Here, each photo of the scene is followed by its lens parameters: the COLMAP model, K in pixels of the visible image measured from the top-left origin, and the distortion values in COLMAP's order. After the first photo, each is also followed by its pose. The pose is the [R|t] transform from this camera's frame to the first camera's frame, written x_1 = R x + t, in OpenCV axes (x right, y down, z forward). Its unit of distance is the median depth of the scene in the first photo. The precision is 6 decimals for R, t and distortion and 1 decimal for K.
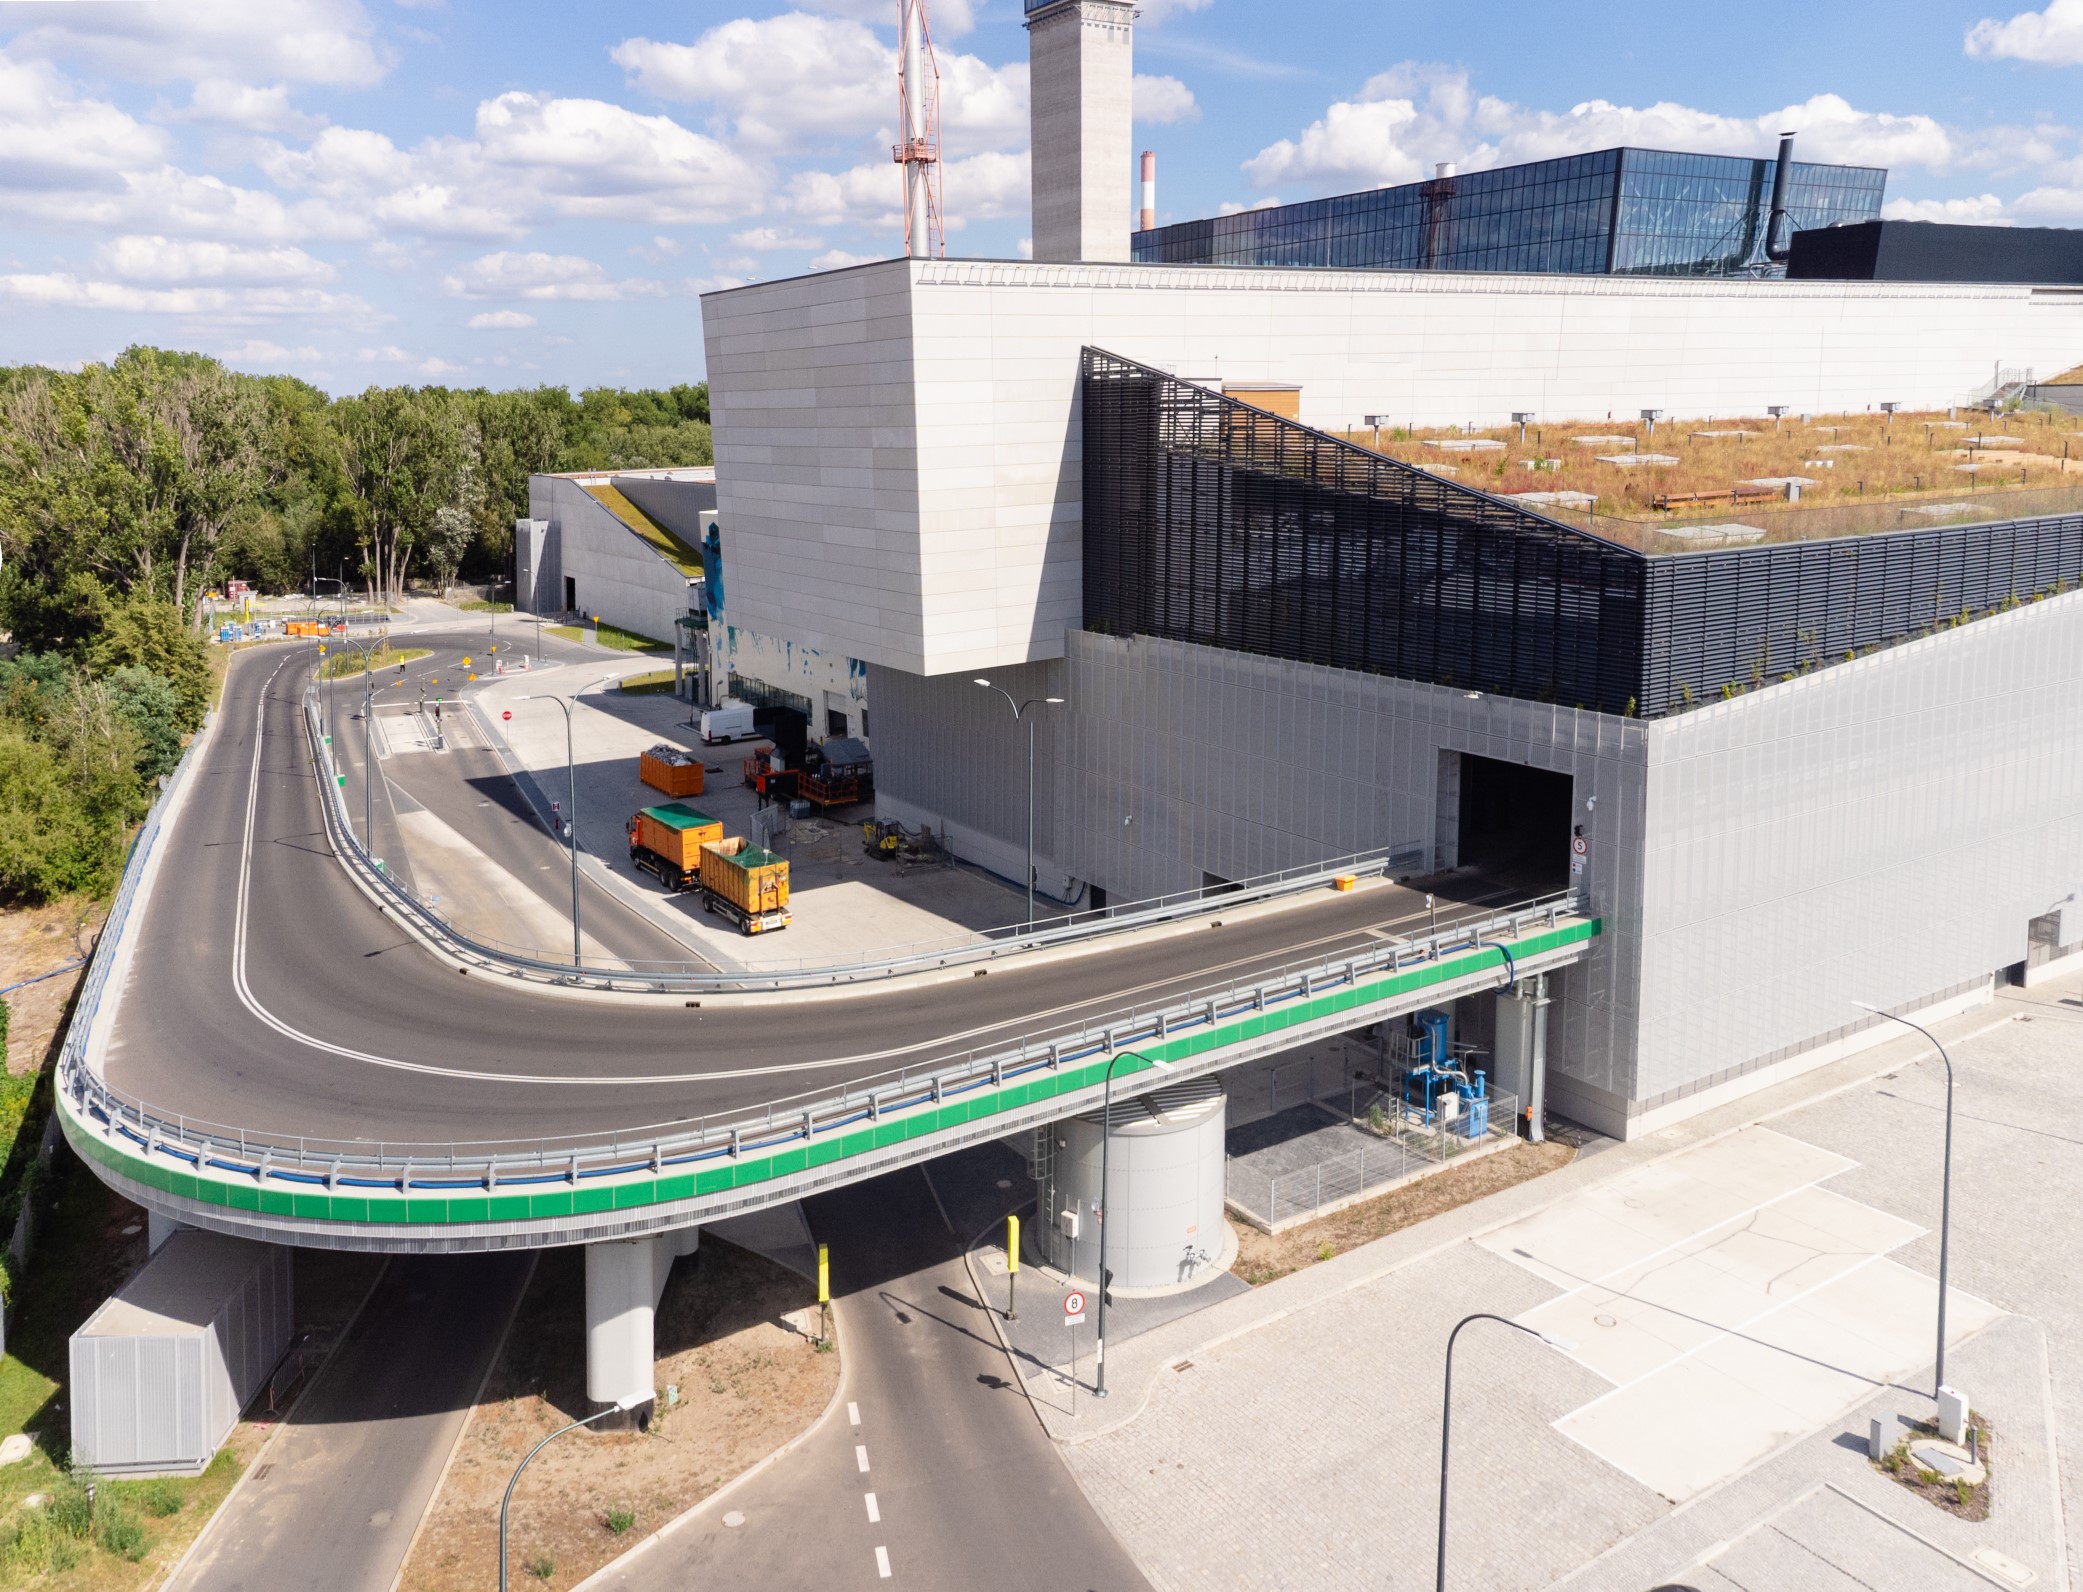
lens RADIAL K [[1589.2, 0, 1038.3], [0, 1589.2, 632.1], [0, 0, 1]] dist [0.004640, 0.002388]
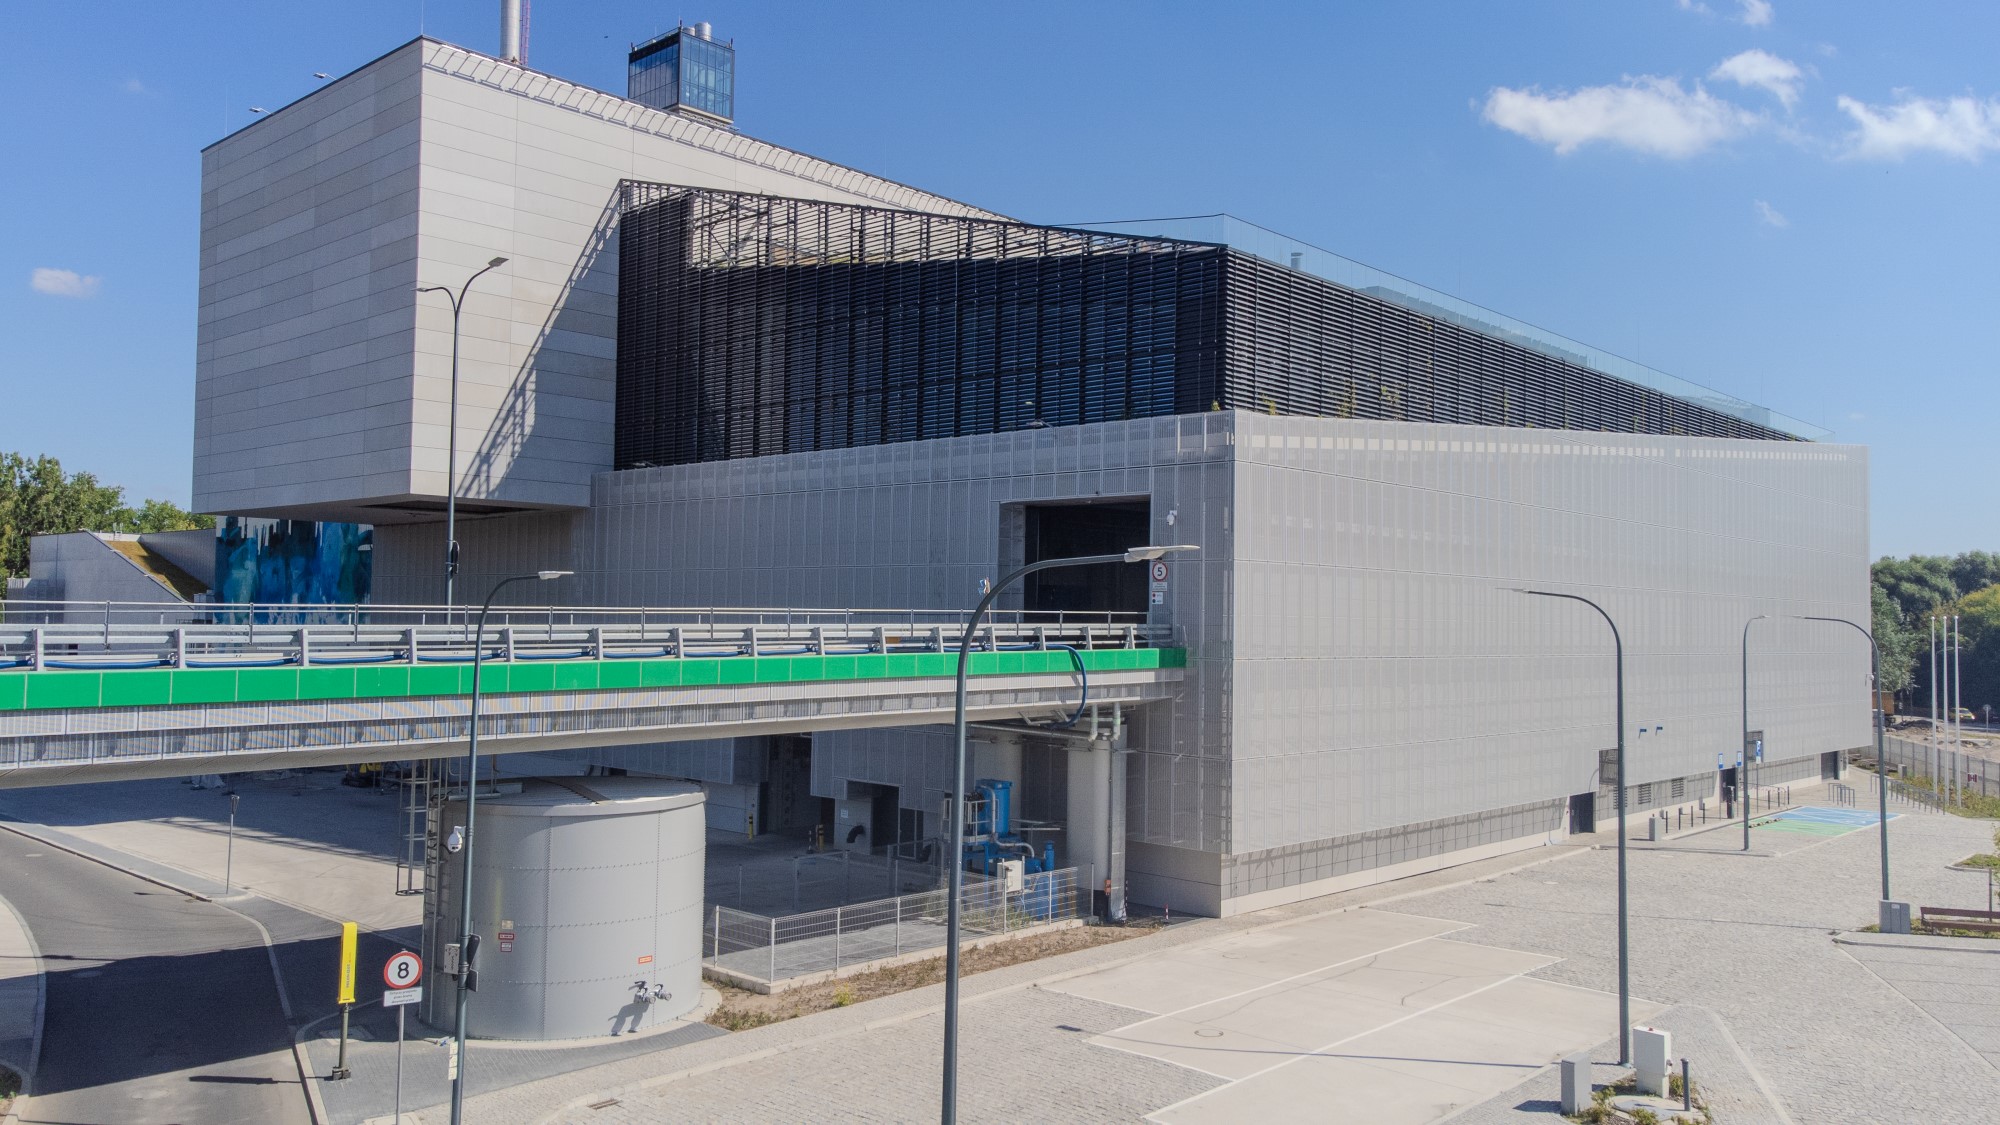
lens RADIAL K [[1469.9, 0, 1000.0], [0, 1469.9, 562.5], [0, 0, 1]] dist [-0.047435, -0.000264]
pose [[0.973601, 0.032642, 0.225911, 0.081113], [0.005046, 0.986402, -0.164273, 0.261972], [-0.228201, 0.161076, 0.960197, 0.268467]]
